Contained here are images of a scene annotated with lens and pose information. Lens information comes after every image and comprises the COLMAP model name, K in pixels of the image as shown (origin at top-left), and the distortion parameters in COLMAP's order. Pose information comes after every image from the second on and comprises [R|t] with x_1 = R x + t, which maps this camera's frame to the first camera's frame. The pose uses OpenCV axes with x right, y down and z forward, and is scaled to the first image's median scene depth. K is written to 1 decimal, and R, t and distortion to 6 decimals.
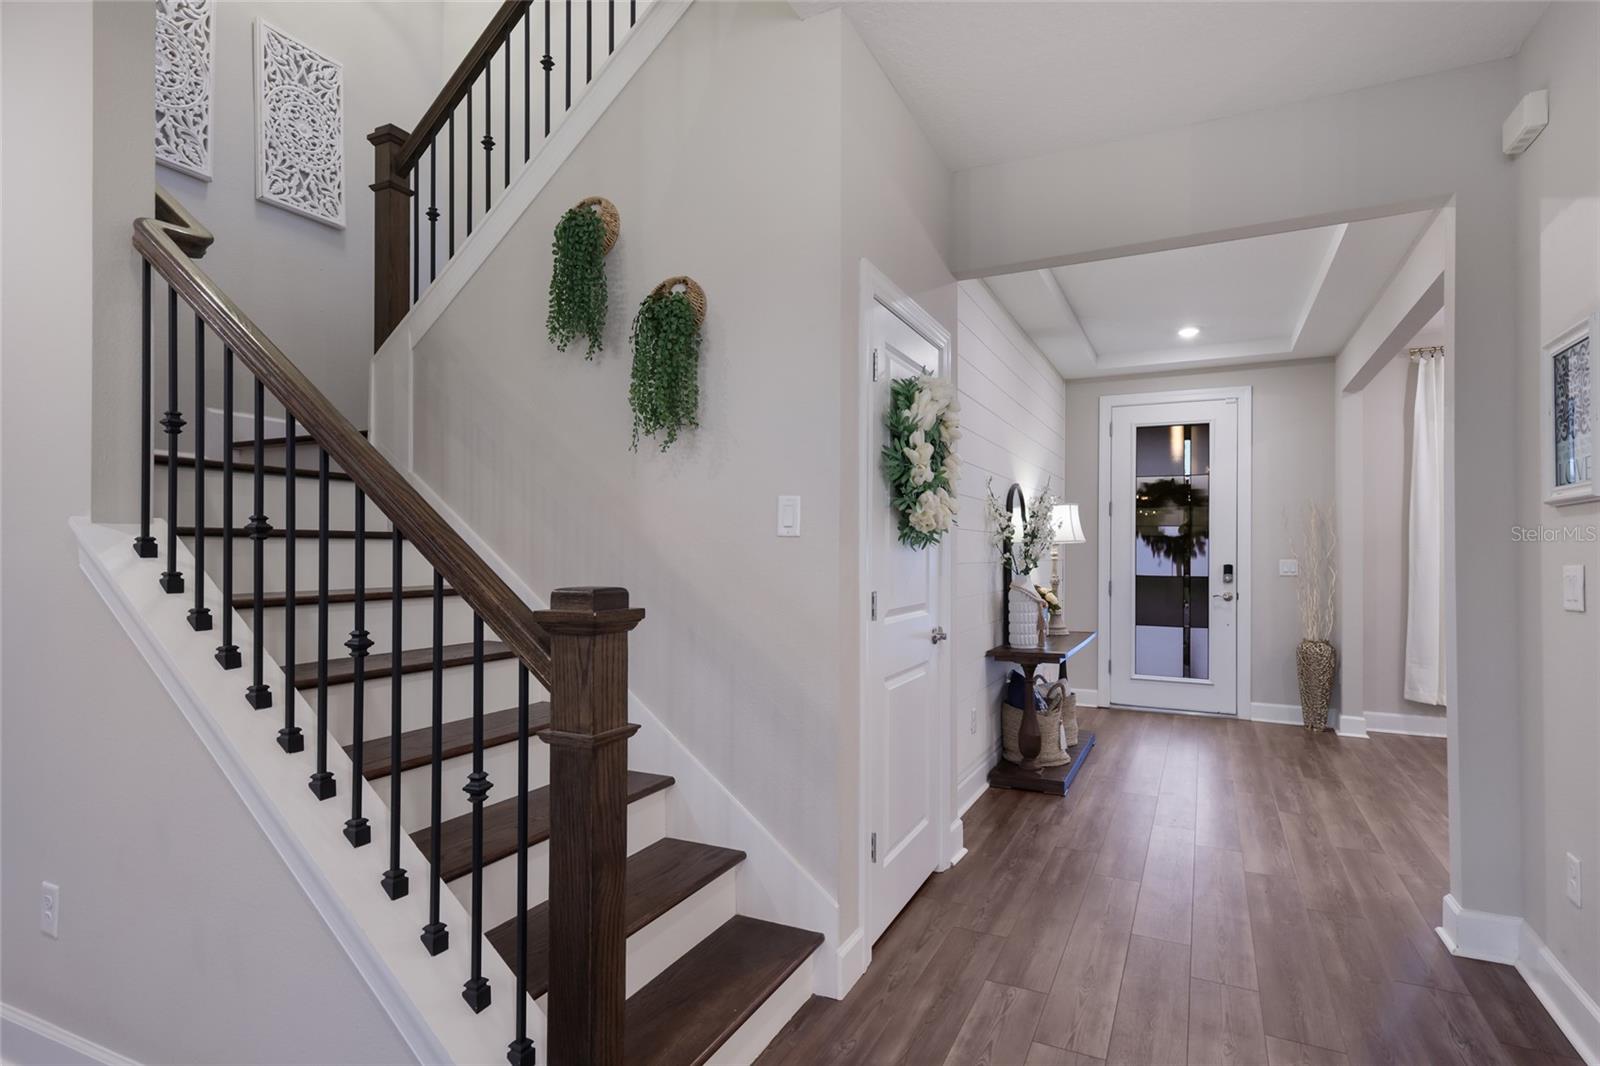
lens RADIAL K [[817.9, 0, 798.6], [0, 817.9, 539.5], [0, 0, 1]] dist [0.016375, 0.000701]
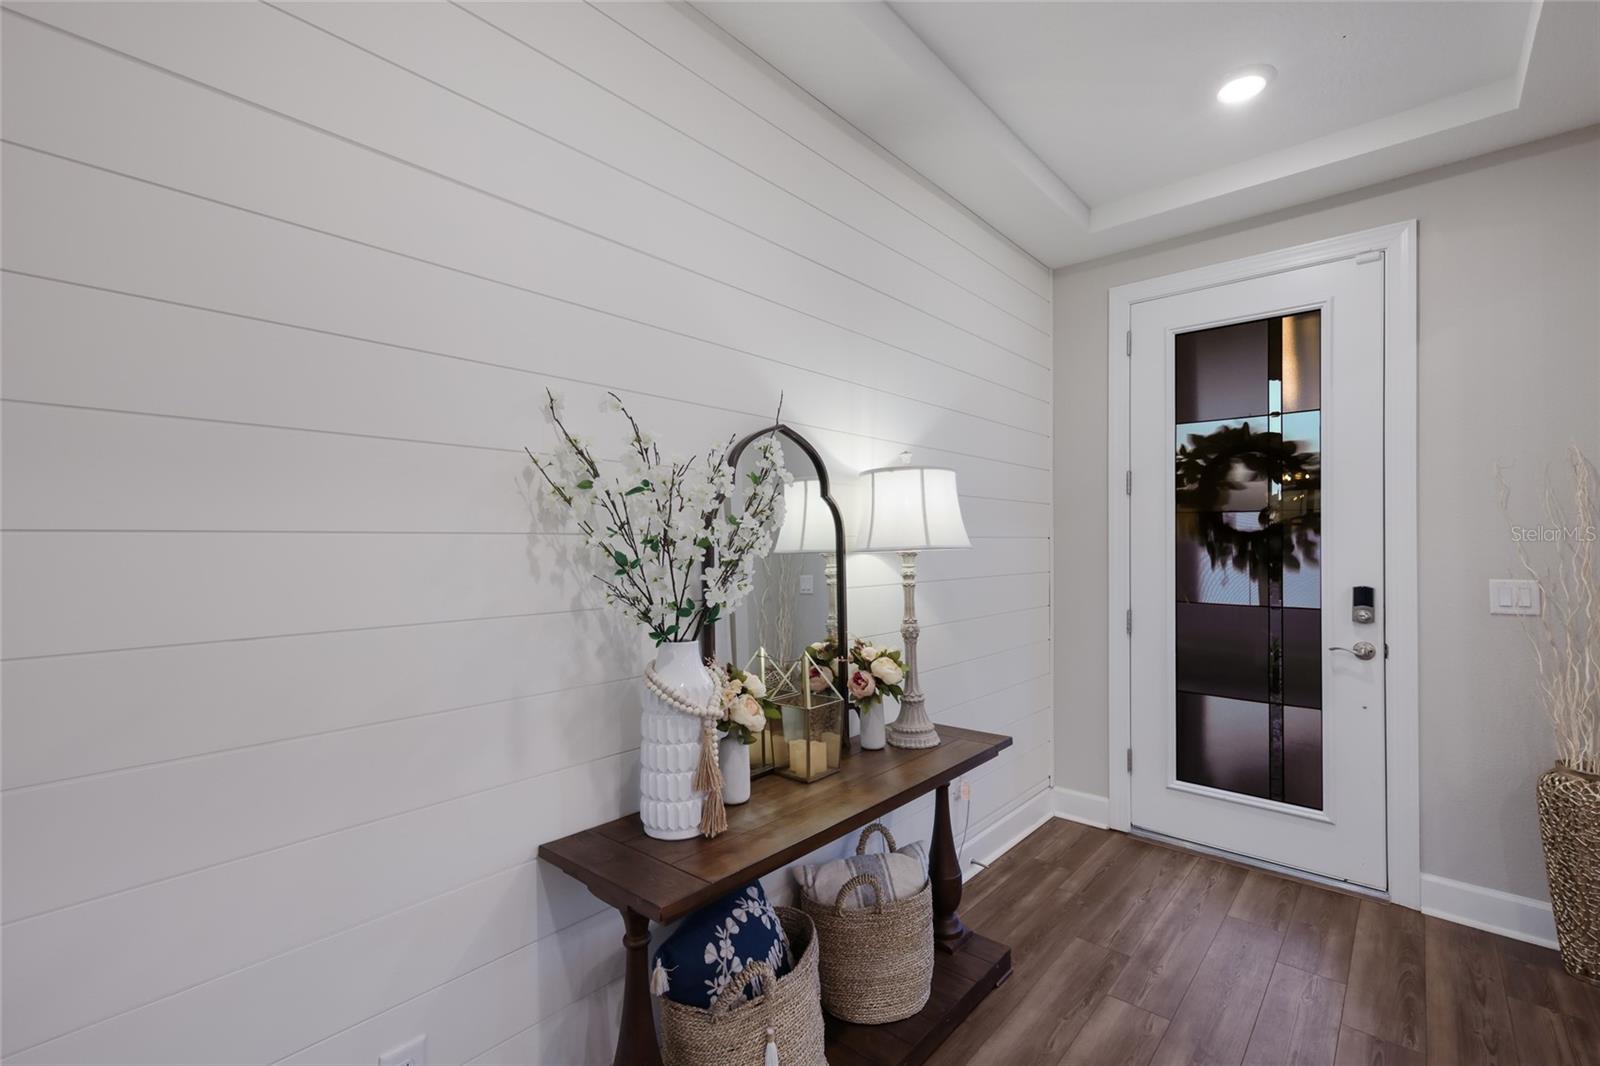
lens RADIAL K [[697.7, 0, 805.6], [0, 697.7, 536.1], [0, 0, 1]] dist [0.013586, -0.000918]
pose [[0.971330, -0.007647, -0.237614, 0.288394], [0.007852, 0.999969, -0.000082, -0.002725], [0.237607, -0.001786, 0.971360, 0.493179]]
